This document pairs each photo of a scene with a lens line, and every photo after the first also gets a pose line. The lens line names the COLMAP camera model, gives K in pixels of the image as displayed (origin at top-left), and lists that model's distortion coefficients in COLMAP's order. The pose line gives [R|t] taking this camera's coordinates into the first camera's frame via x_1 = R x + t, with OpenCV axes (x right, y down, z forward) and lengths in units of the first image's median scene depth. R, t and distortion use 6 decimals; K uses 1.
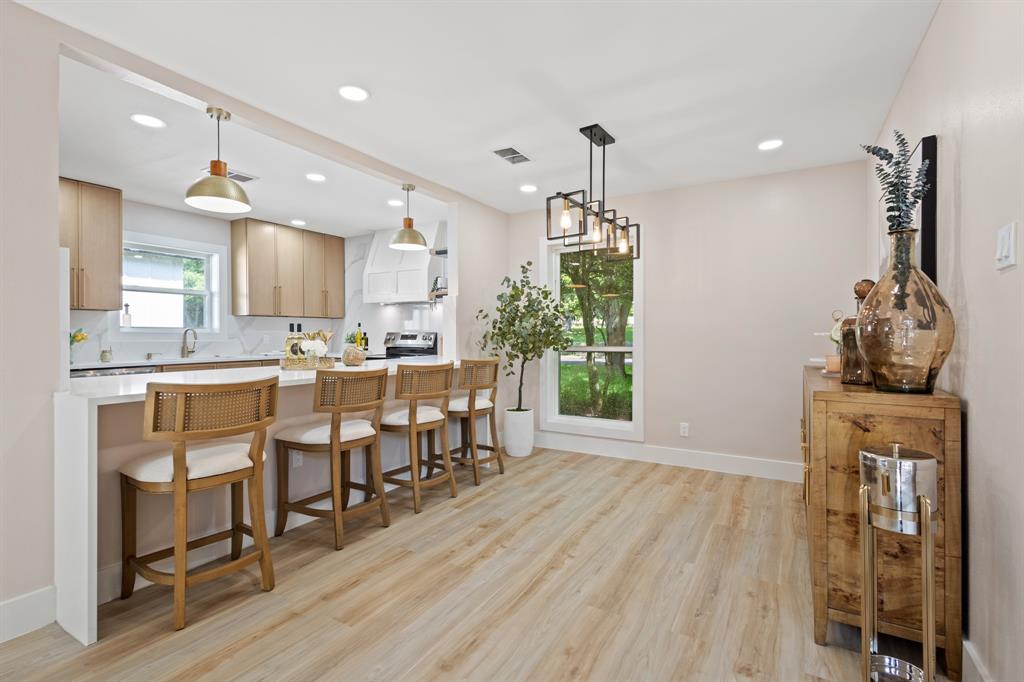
lens RADIAL K [[479.5, 0, 514.6], [0, 479.5, 329.1], [0, 0, 1]] dist [-0.000534, -0.000039]
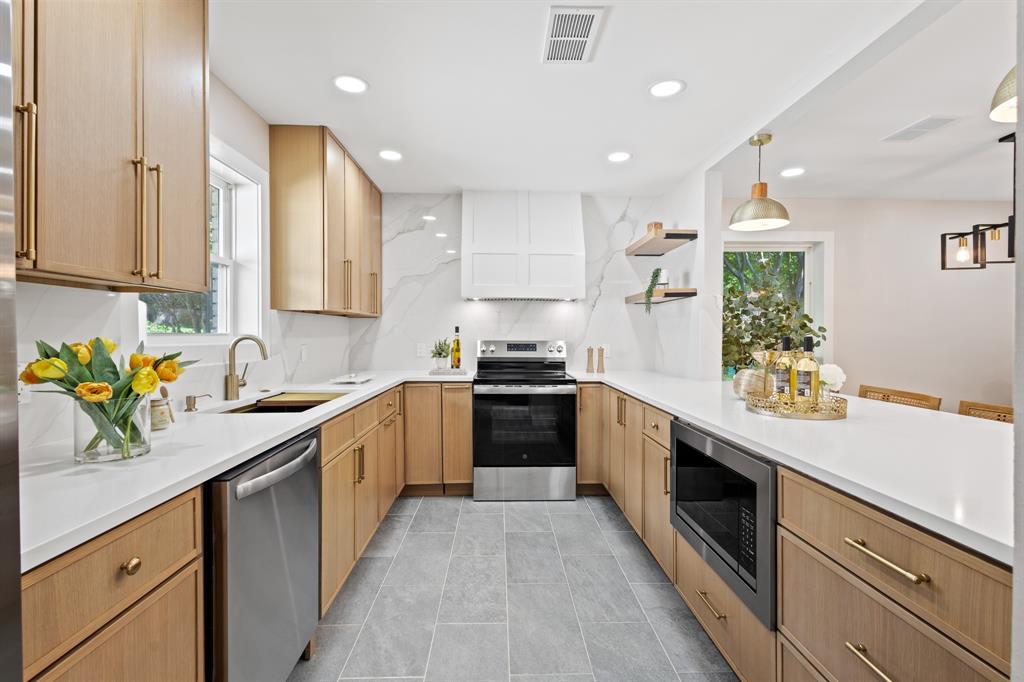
lens RADIAL K [[479.5, 0, 514.6], [0, 479.5, 329.1], [0, 0, 1]] dist [-0.000534, -0.000039]
pose [[0.850201, 0.010258, 0.526358, -0.604145], [-0.010479, 0.999942, -0.002560, -0.007917], [-0.526353, -0.003339, 0.850259, 0.398144]]
